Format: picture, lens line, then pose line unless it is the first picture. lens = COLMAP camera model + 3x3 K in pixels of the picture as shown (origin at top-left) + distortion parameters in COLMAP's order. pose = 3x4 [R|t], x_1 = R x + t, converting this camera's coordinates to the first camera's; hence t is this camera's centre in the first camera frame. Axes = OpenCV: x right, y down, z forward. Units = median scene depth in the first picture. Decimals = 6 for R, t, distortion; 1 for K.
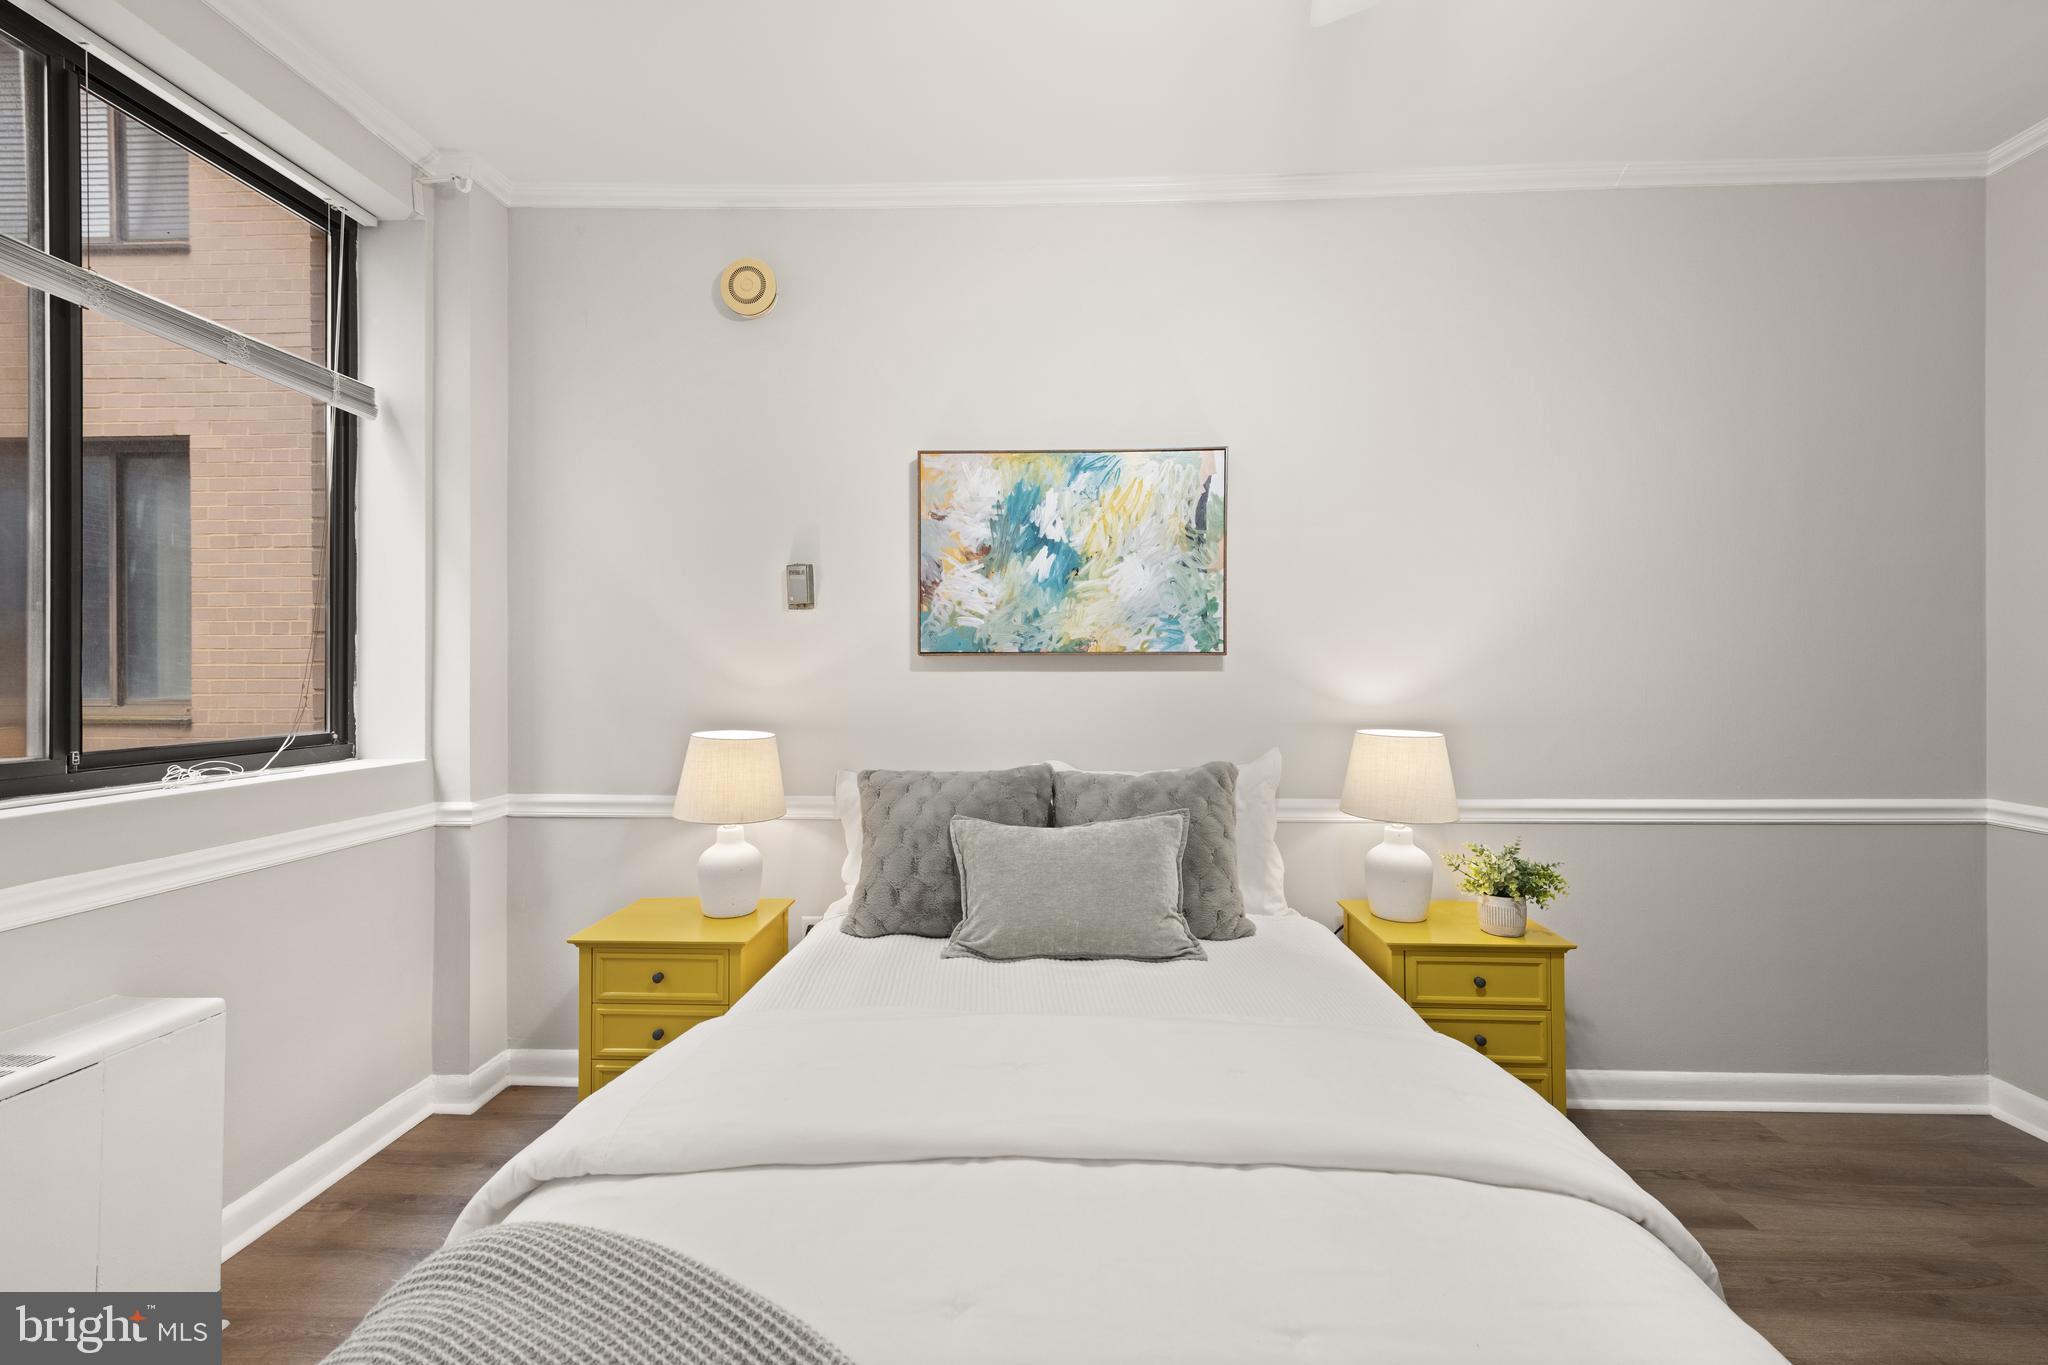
lens RADIAL K [[819.7, 0, 1027.1], [0, 819.7, 664.8], [0, 0, 1]] dist [0.013270, -0.003800]
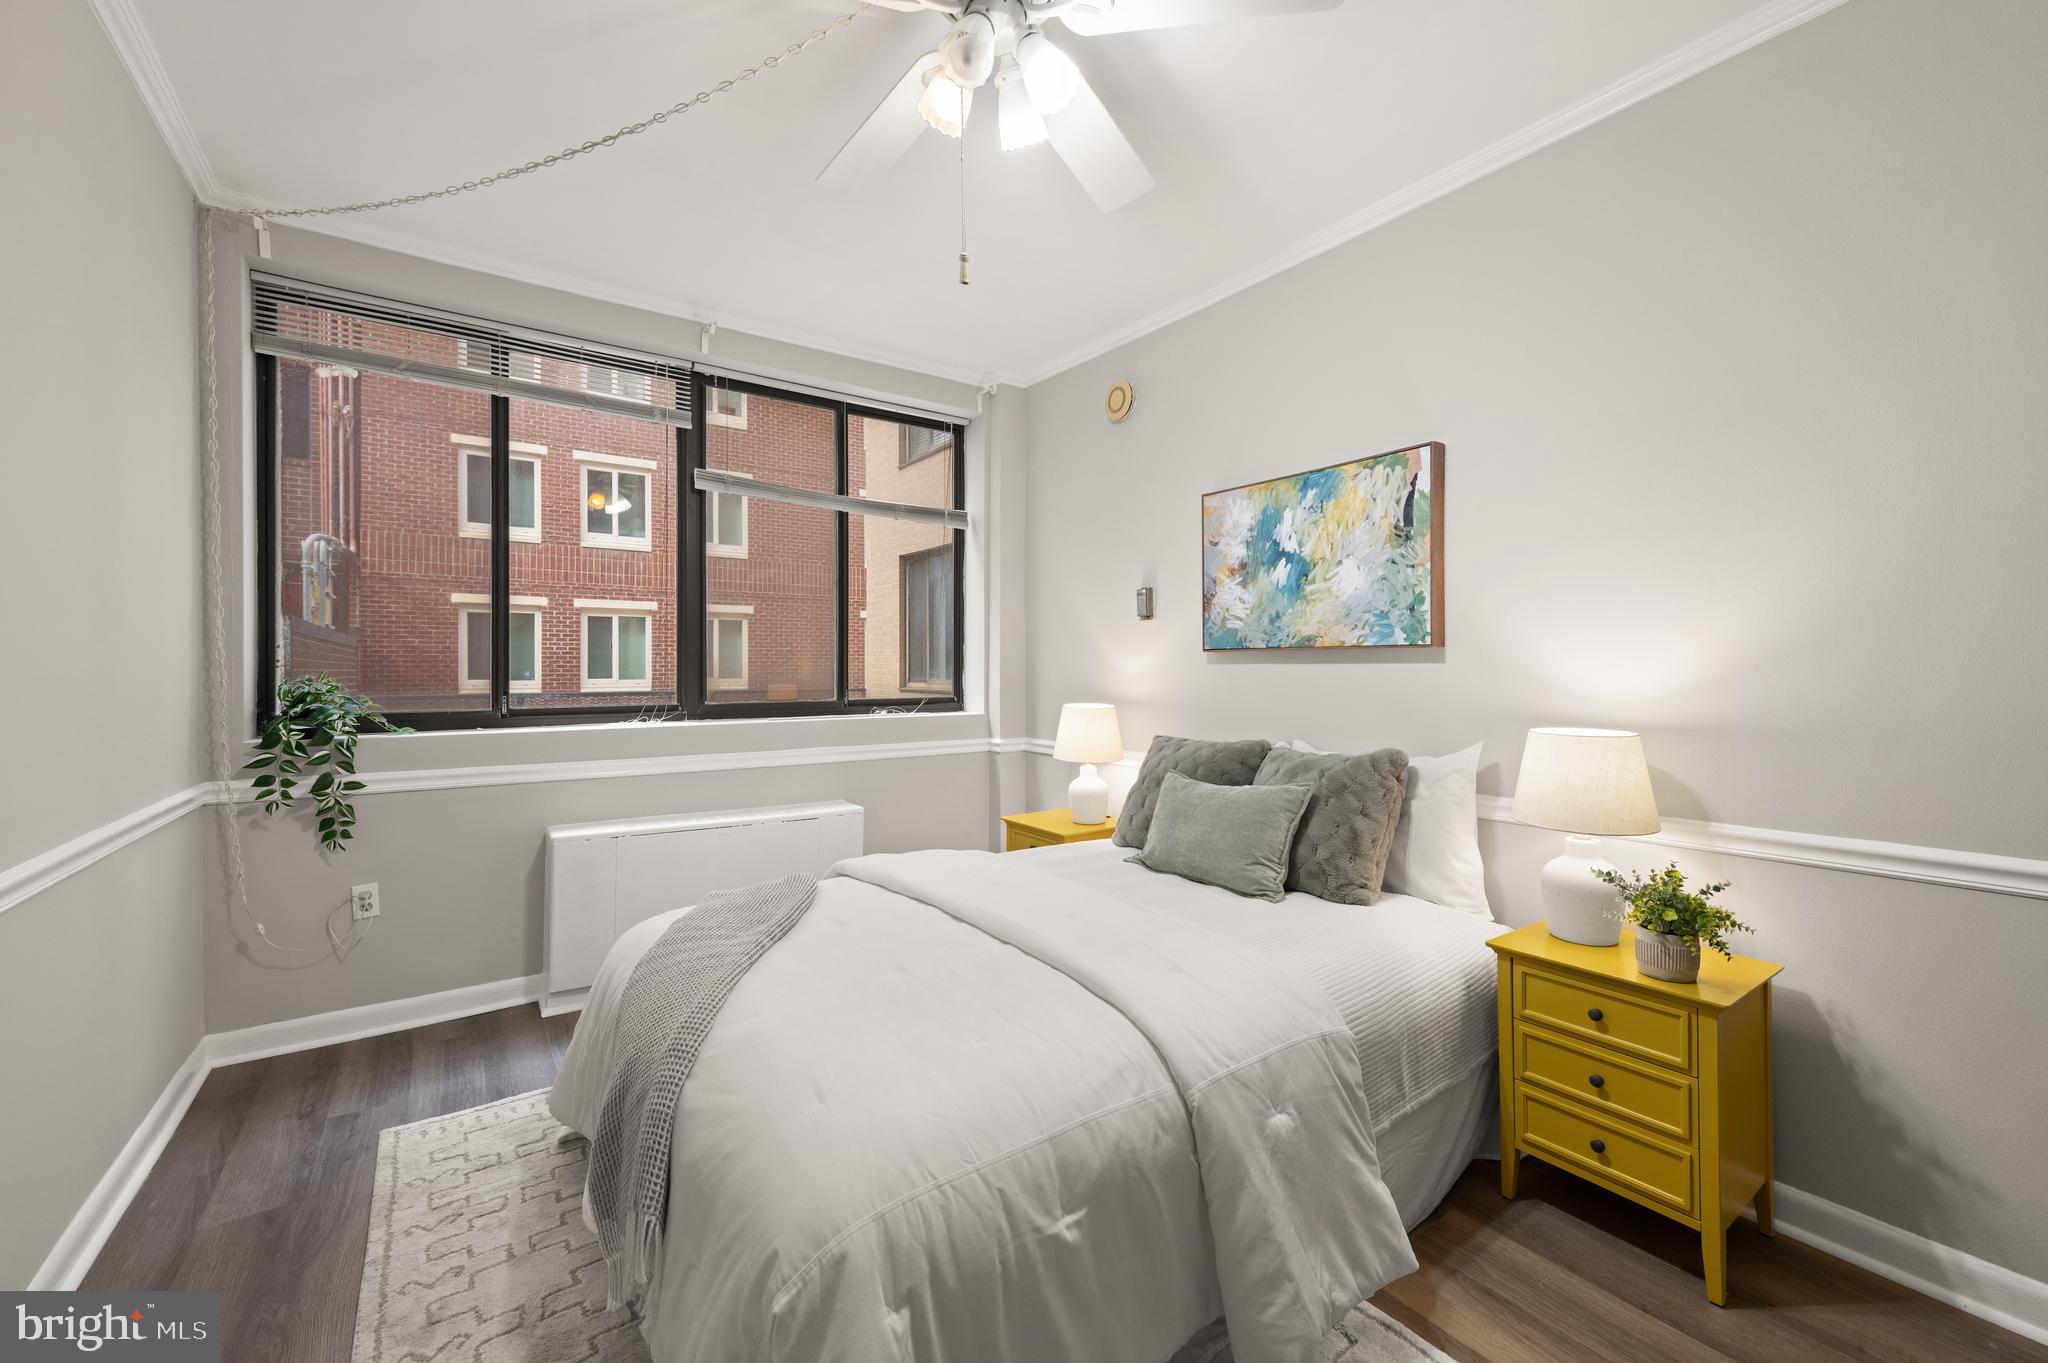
lens RADIAL K [[817.5, 0, 1018.9], [0, 817.5, 654.2], [0, 0, 1]] dist [0.013544, -0.002819]
pose [[0.605772, -0.012327, -0.795543, 0.733125], [0.011188, 0.999913, -0.006975, -0.001618], [0.795560, -0.004675, 0.605857, -0.020921]]
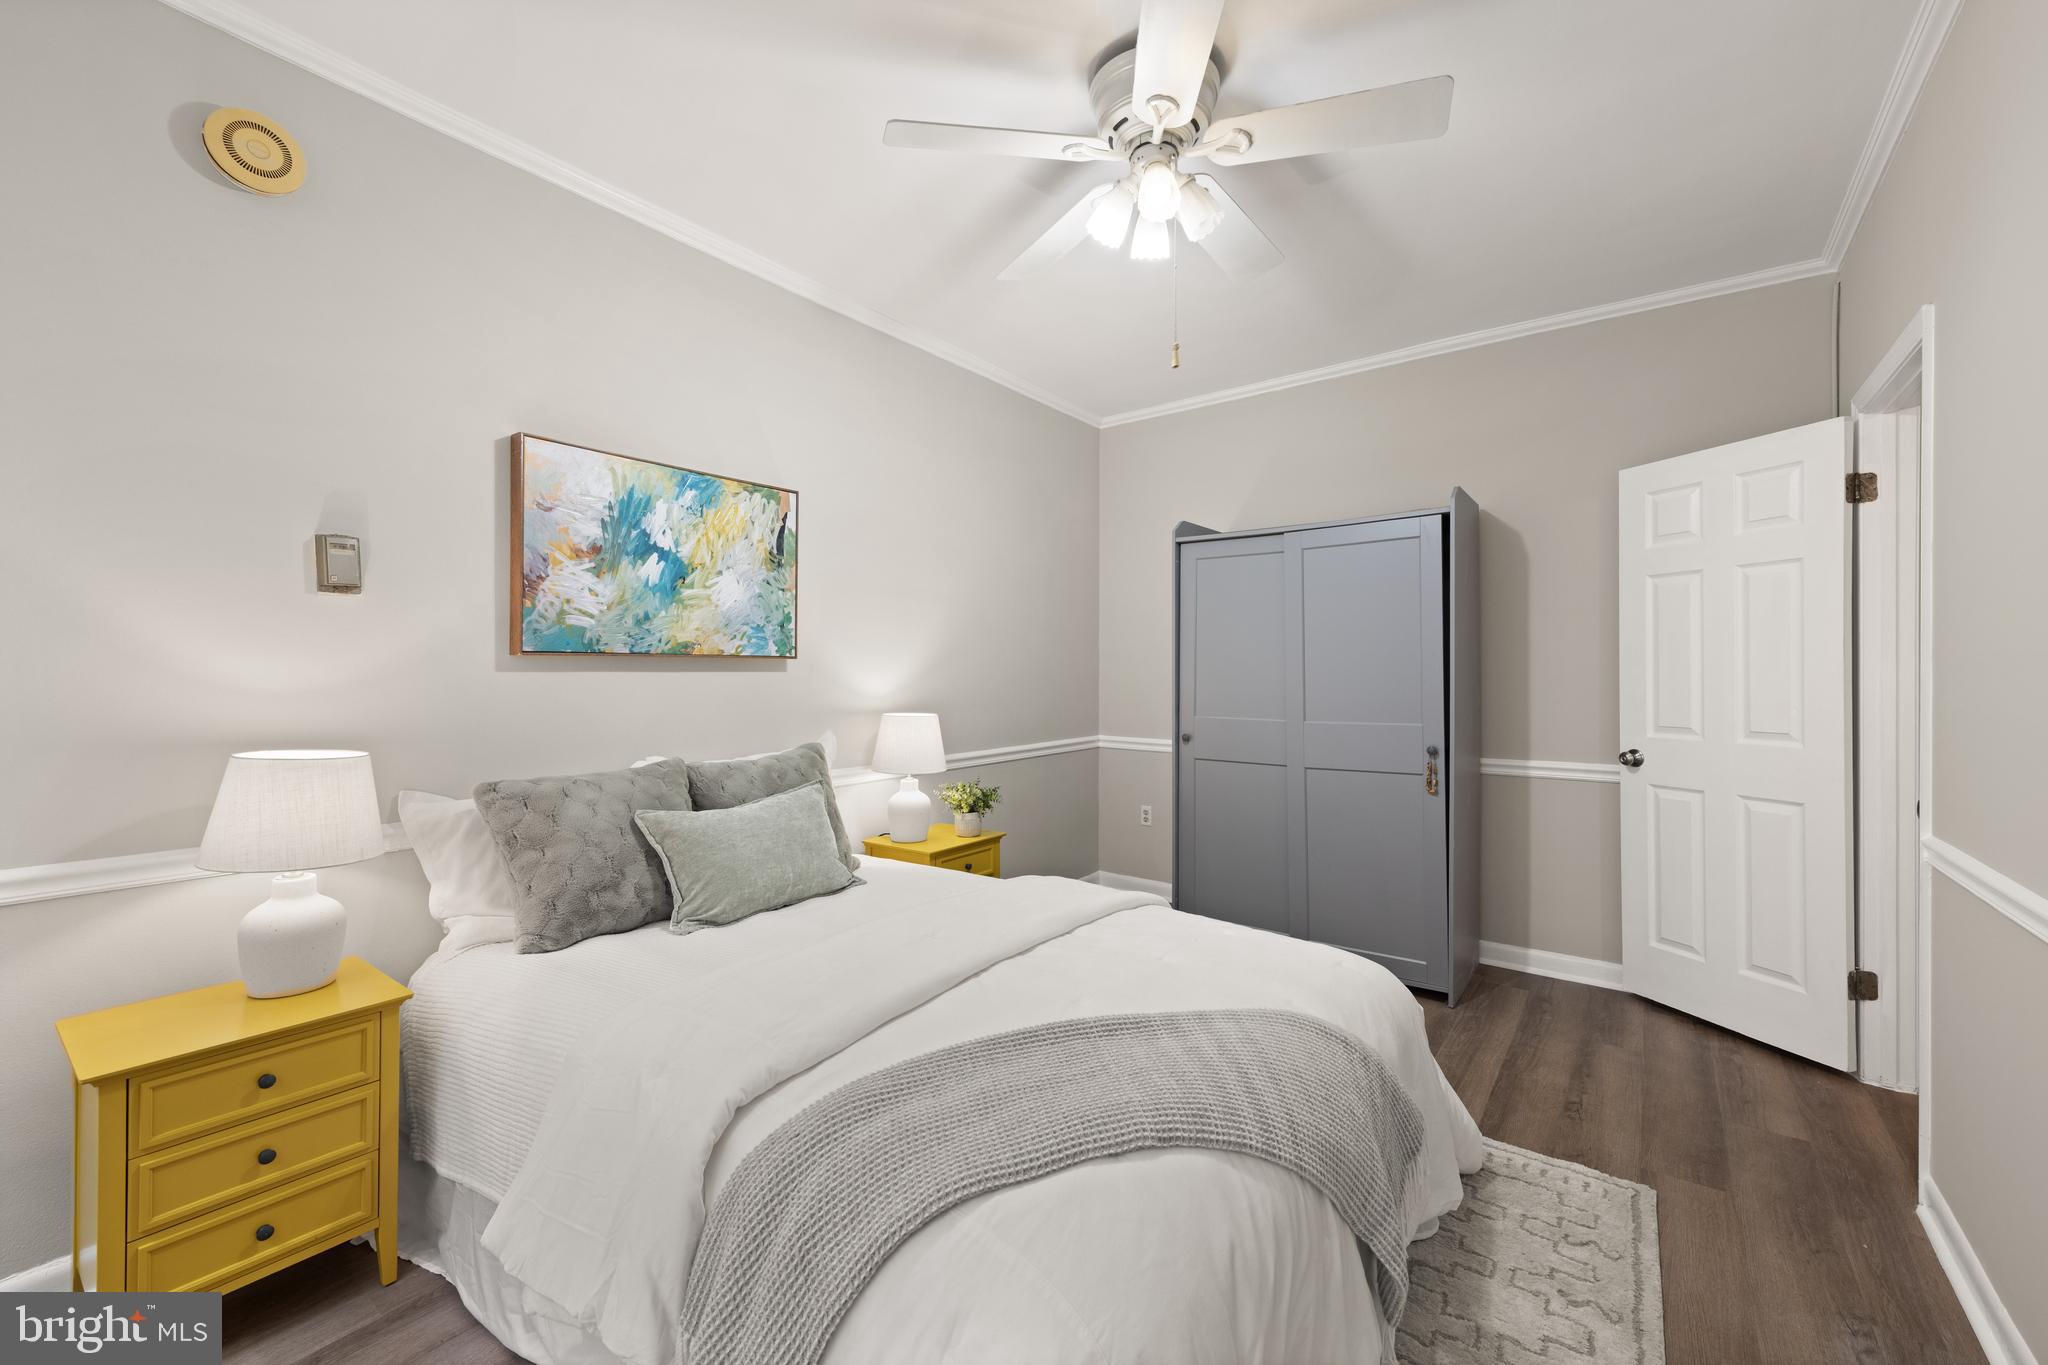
lens RADIAL K [[819.7, 0, 1032.1], [0, 819.7, 666.8], [0, 0, 1]] dist [0.013270, -0.003800]
pose [[0.564521, 0.006115, 0.825396, -0.578754], [-0.007029, 0.999972, -0.002600, 0.001013], [-0.825389, -0.004334, 0.564548, 0.002528]]
